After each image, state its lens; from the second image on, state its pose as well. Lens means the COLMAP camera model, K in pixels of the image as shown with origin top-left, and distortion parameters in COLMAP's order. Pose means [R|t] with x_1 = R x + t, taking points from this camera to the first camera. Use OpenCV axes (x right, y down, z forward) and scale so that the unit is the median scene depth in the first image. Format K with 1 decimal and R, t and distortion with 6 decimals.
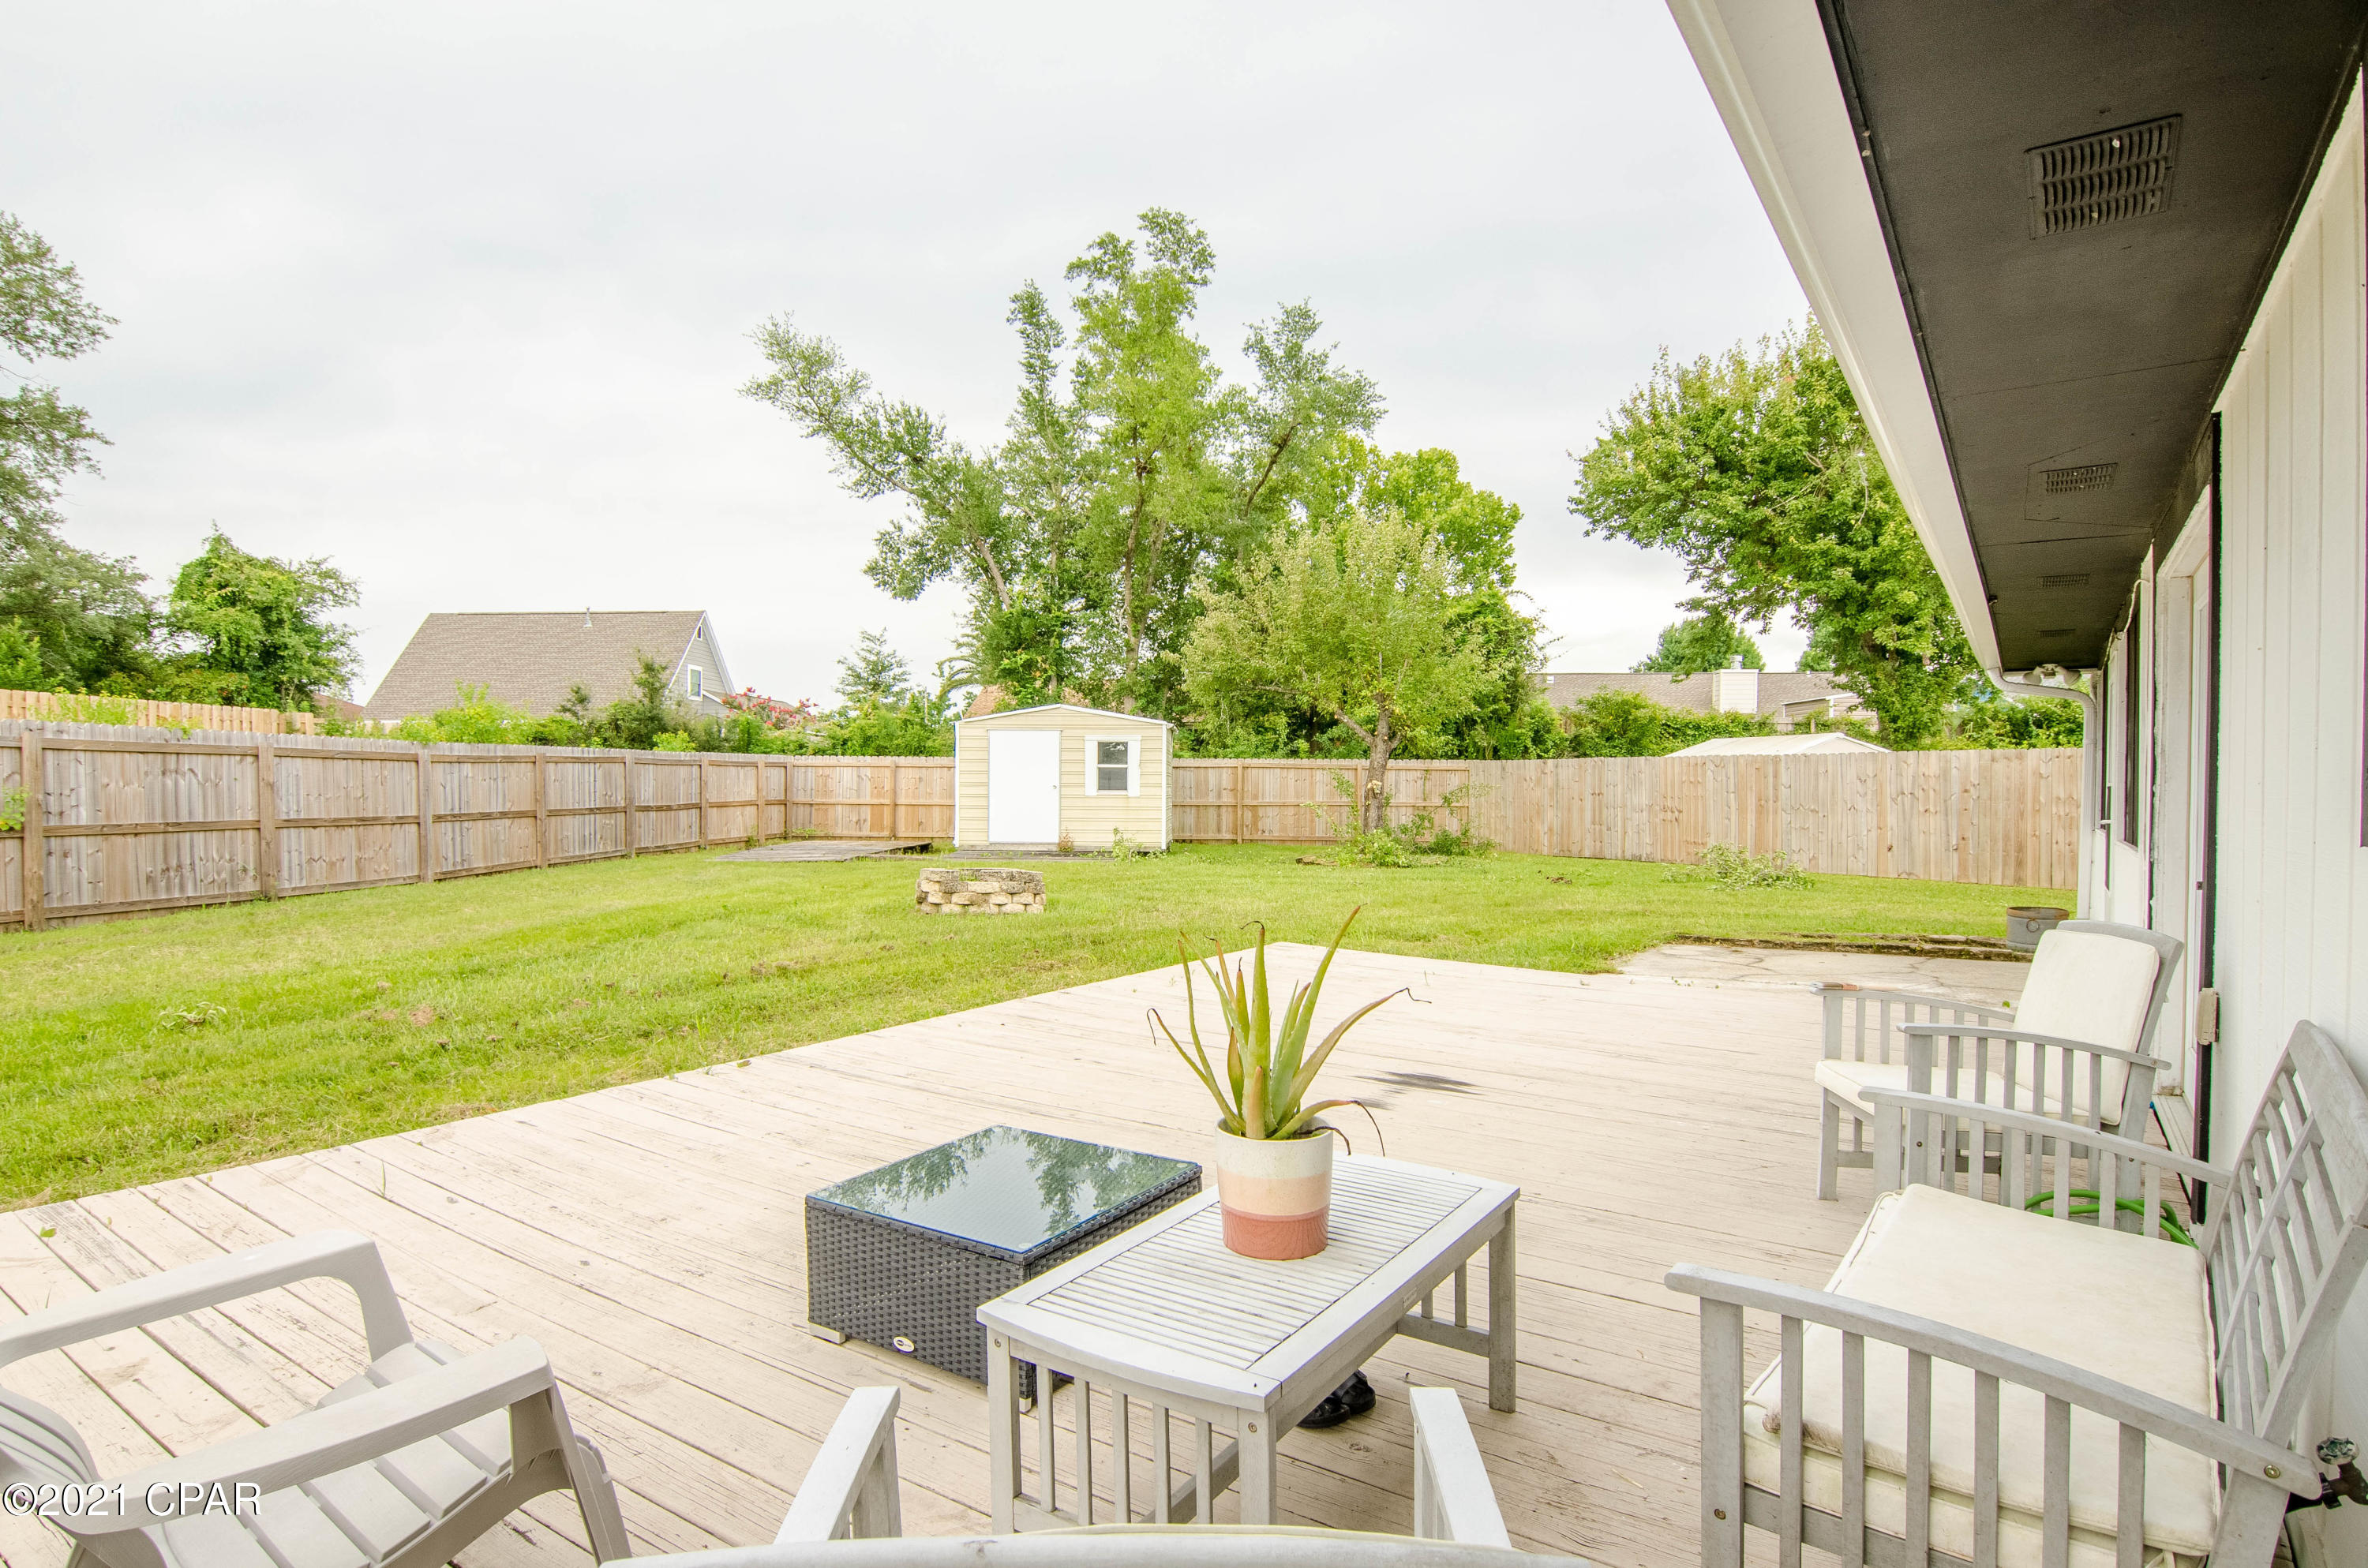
lens RADIAL K [[1283.2, 0, 1183.3], [0, 1283.2, 784.9], [0, 0, 1]] dist [-0.001581, -0.014508]
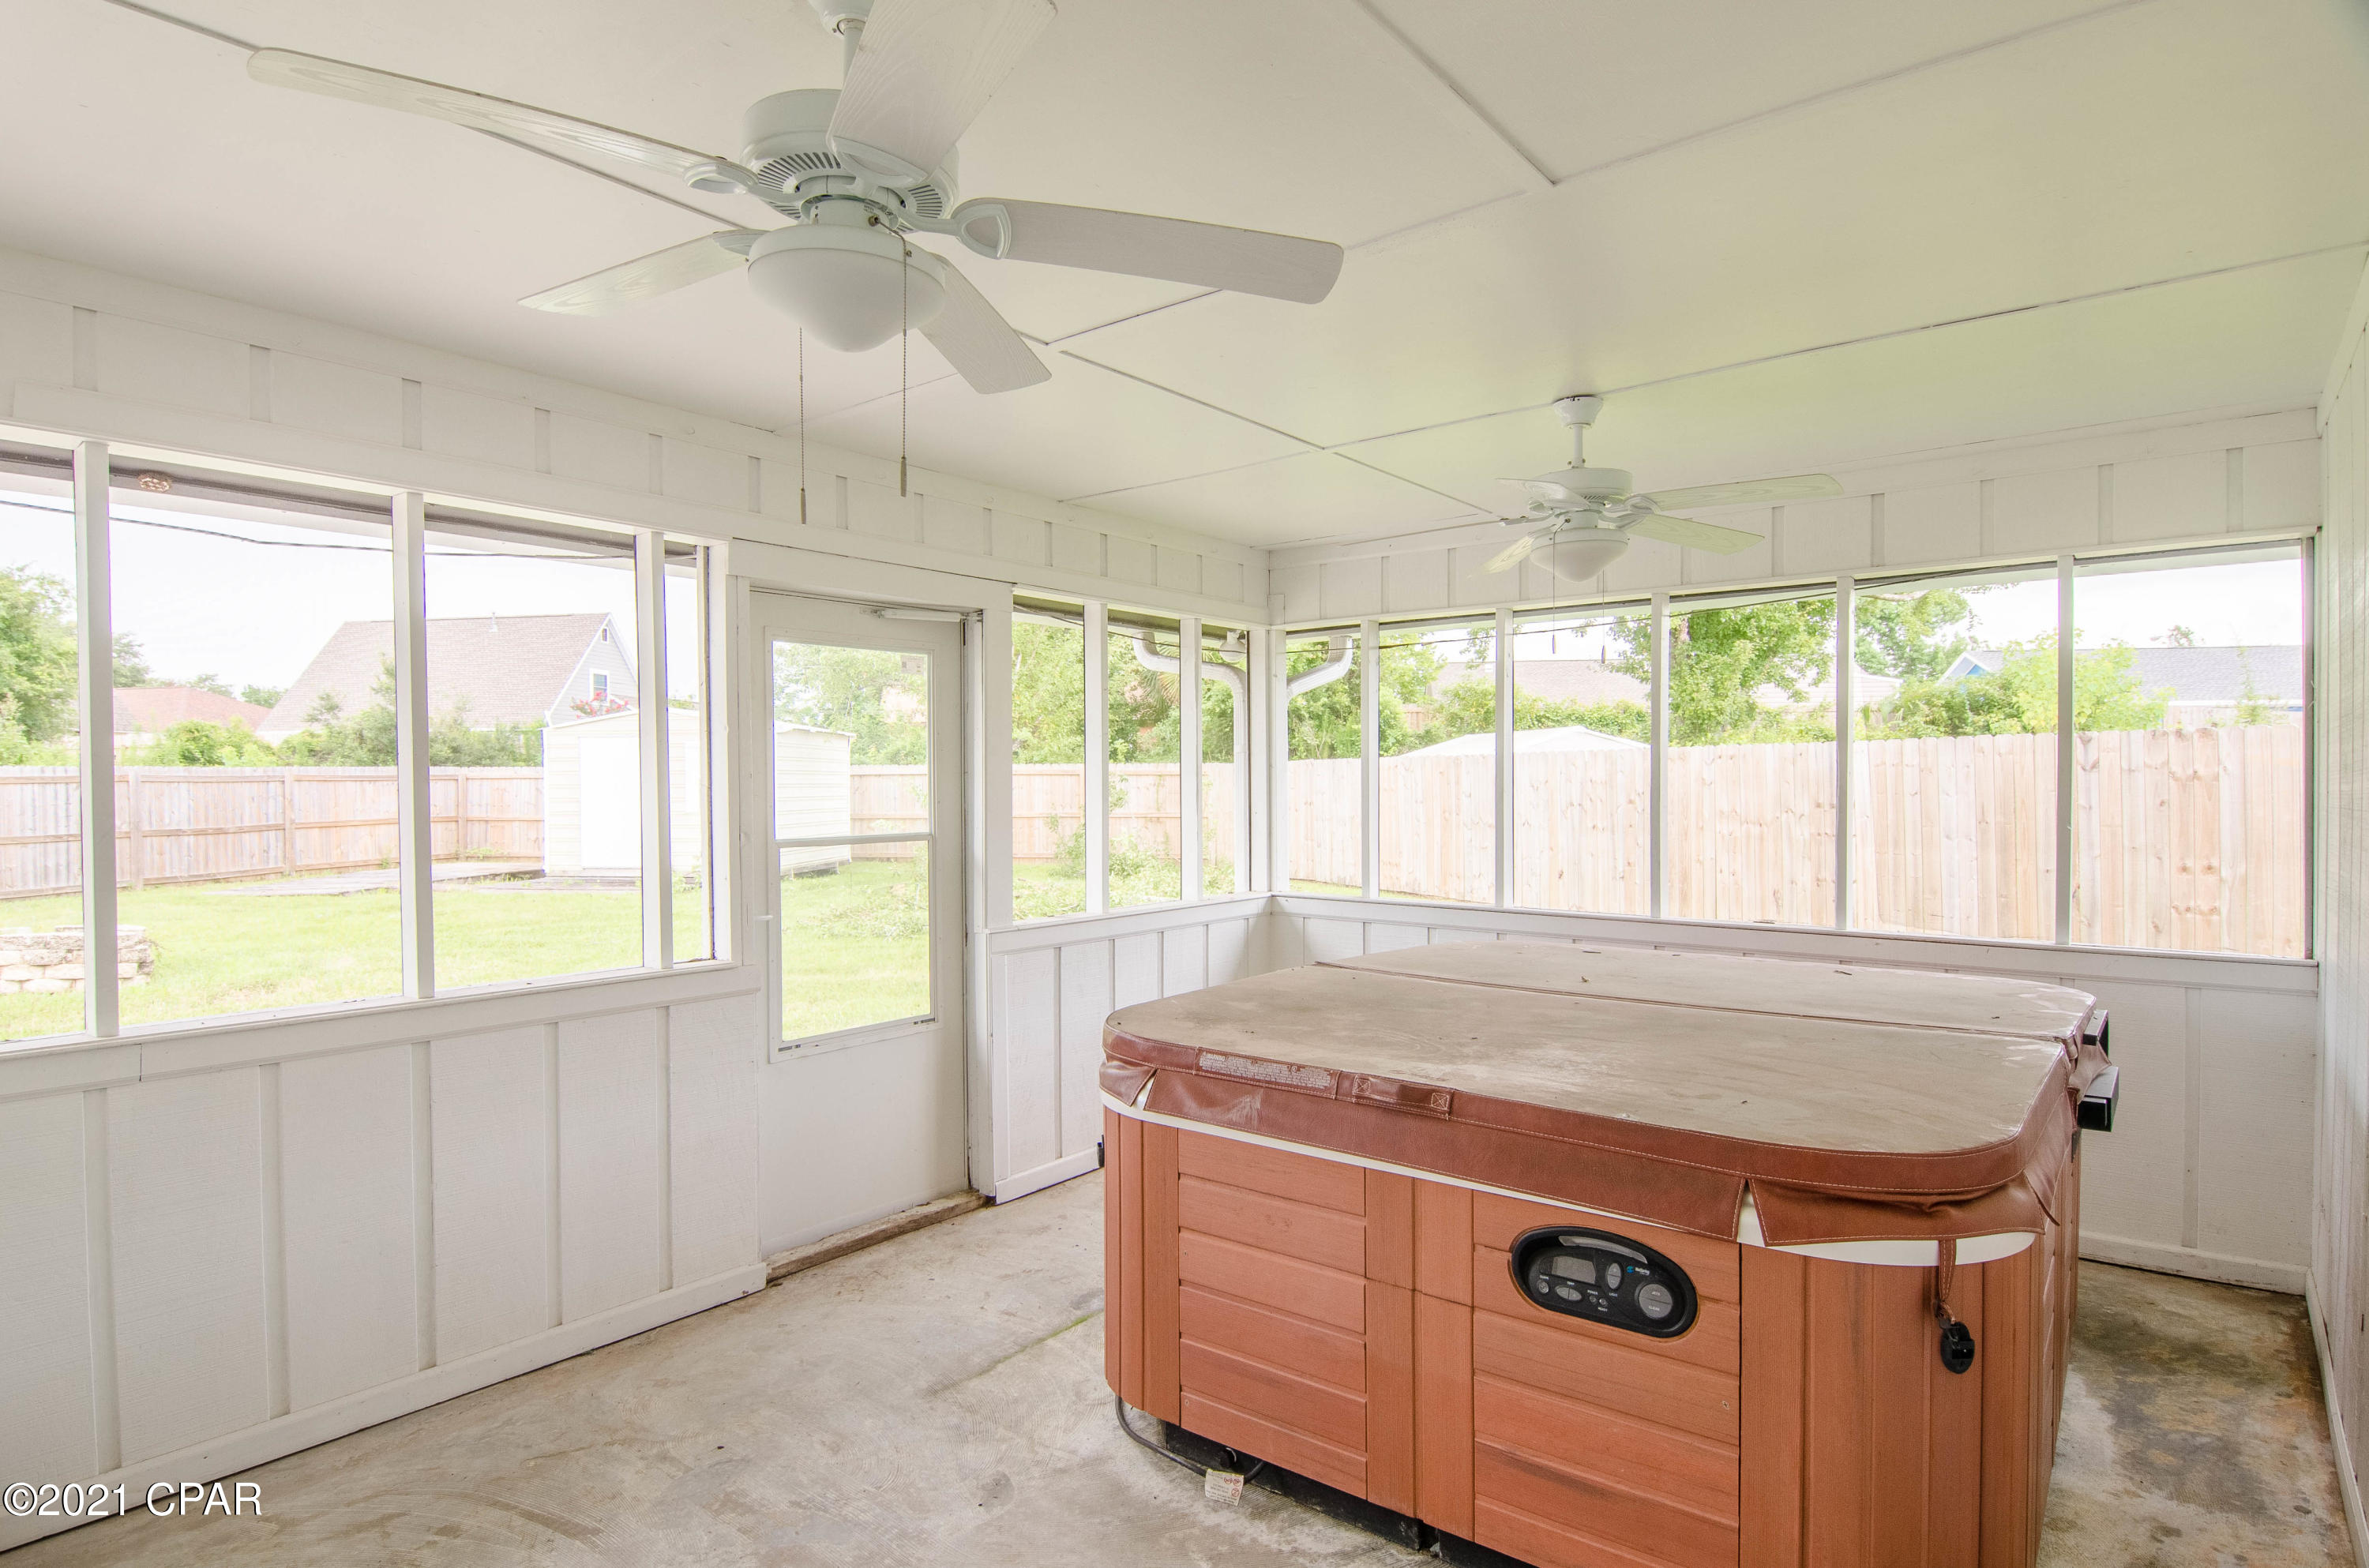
lens RADIAL K [[1283.8, 0, 1185.1], [0, 1283.8, 787.3], [0, 0, 1]] dist [-0.001581, -0.014508]
pose [[0.997153, -0.010833, -0.074619, 0.269847], [0.011204, 0.999927, 0.004556, -0.007090], [0.074564, -0.005379, 0.997202, 0.141148]]
